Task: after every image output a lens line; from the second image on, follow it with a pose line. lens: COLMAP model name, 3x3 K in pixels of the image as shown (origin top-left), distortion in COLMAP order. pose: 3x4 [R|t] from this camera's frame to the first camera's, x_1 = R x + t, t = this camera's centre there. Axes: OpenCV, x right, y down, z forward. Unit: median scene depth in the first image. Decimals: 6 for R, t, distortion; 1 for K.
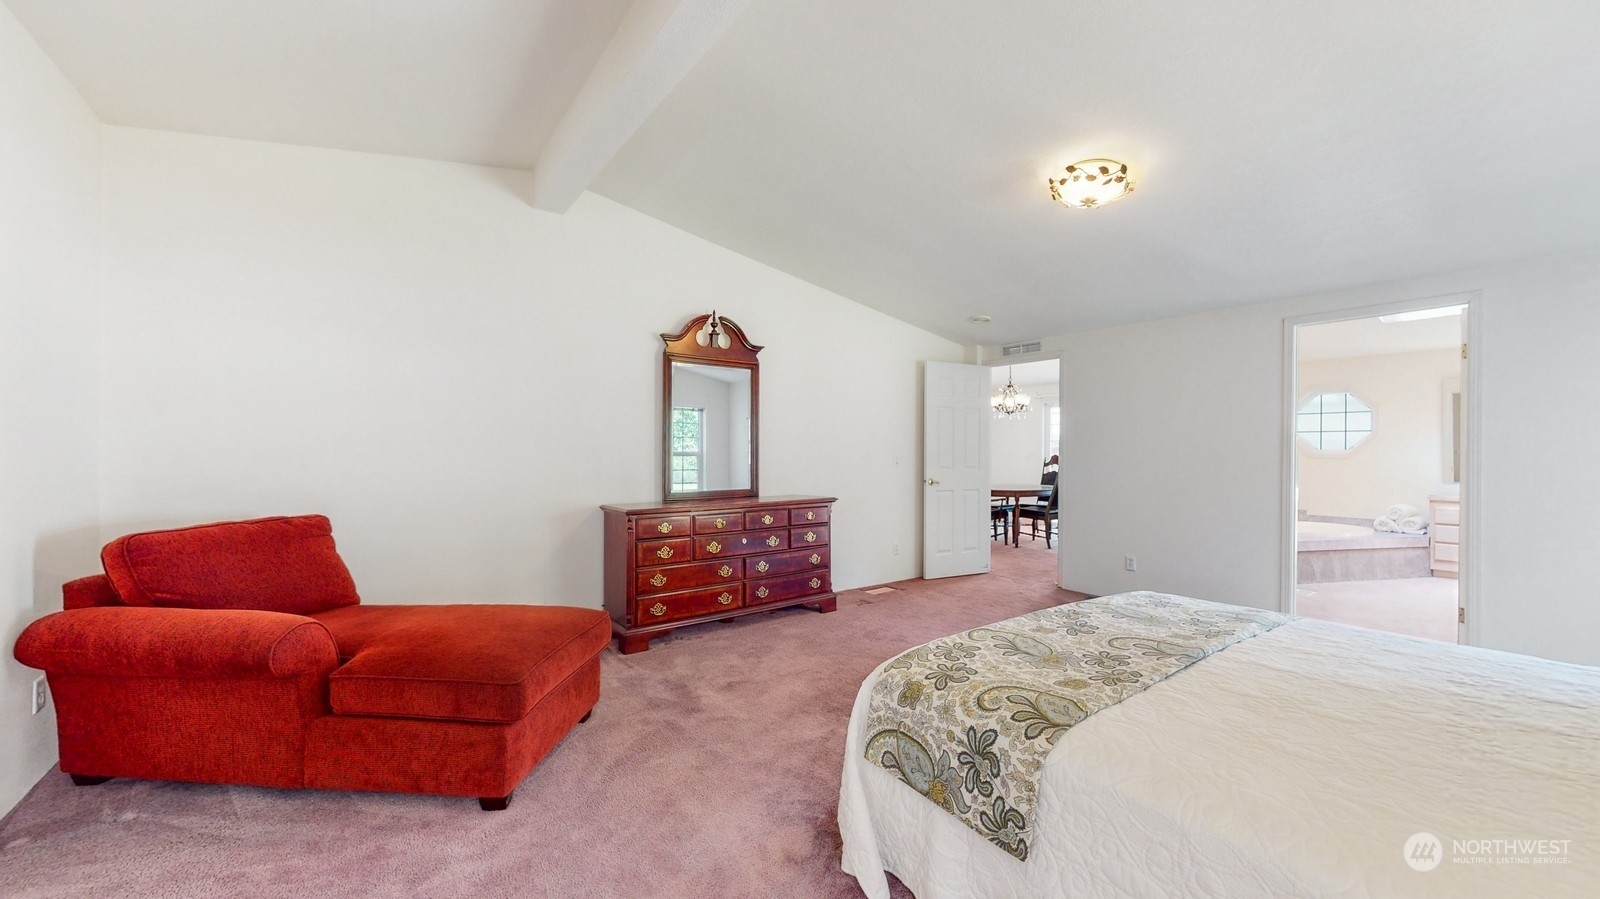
lens RADIAL K [[567.7, 0, 802.5], [0, 567.7, 454.5], [0, 0, 1]] dist [0.001789, -0.002059]
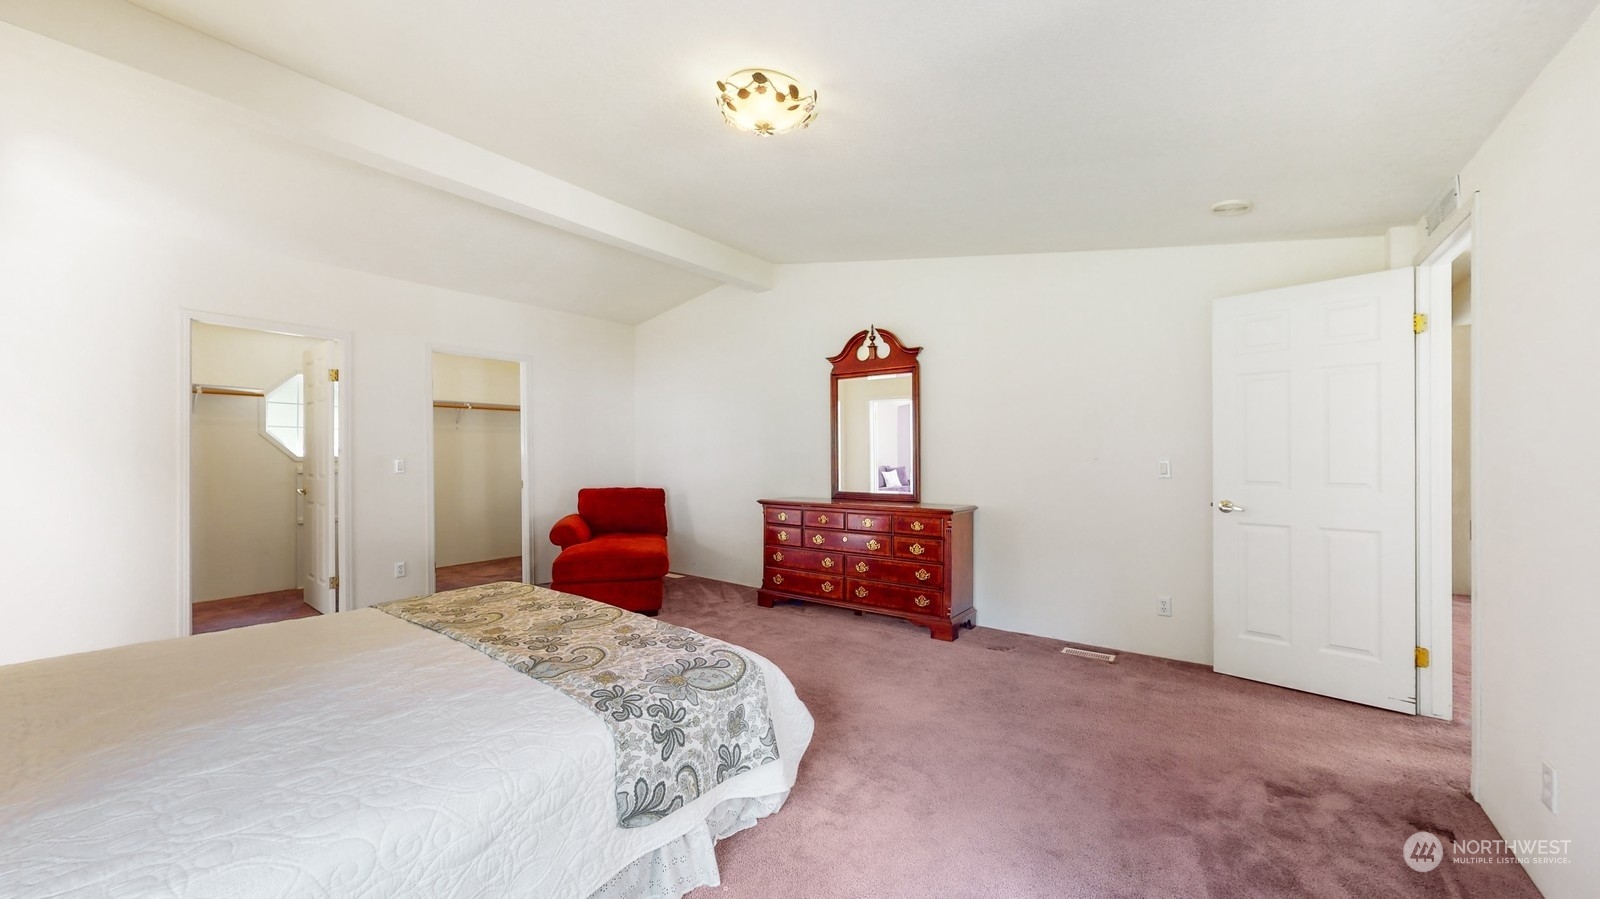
lens RADIAL K [[588.7, 0, 799.6], [0, 588.7, 452.2], [0, 0, 1]] dist [0.001256, -0.000219]
pose [[0.305861, -0.004598, -0.952065, 0.949248], [0.006145, 0.999977, -0.002855, -0.011255], [0.952056, -0.004977, 0.305882, 0.581753]]
